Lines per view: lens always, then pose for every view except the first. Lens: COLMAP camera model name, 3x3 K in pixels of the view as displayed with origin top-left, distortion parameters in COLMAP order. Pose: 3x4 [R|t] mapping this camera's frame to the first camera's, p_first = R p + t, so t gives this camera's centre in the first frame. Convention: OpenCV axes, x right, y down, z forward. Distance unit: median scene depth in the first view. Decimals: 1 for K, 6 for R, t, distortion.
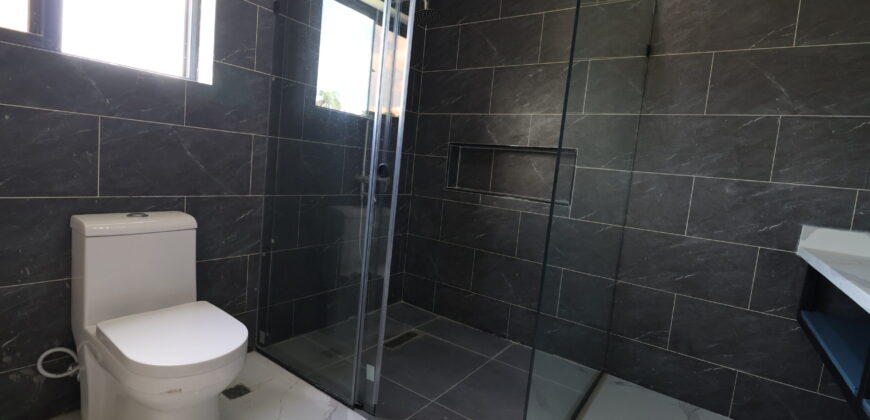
lens RADIAL K [[406.6, 0, 436.7], [0, 406.6, 207.5], [0, 0, 1]] dist [0.000196, -0.000395]
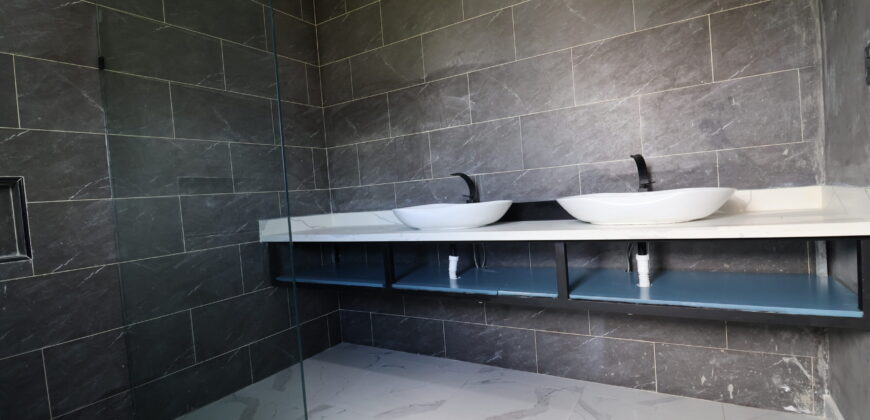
lens RADIAL K [[406.6, 0, 436.7], [0, 406.6, 207.5], [0, 0, 1]] dist [0.000196, -0.000395]
pose [[-0.048831, -0.127307, 0.990661, -0.476945], [0.174319, 0.975535, 0.133956, -0.076228], [-0.983478, 0.179232, -0.025444, 0.393554]]
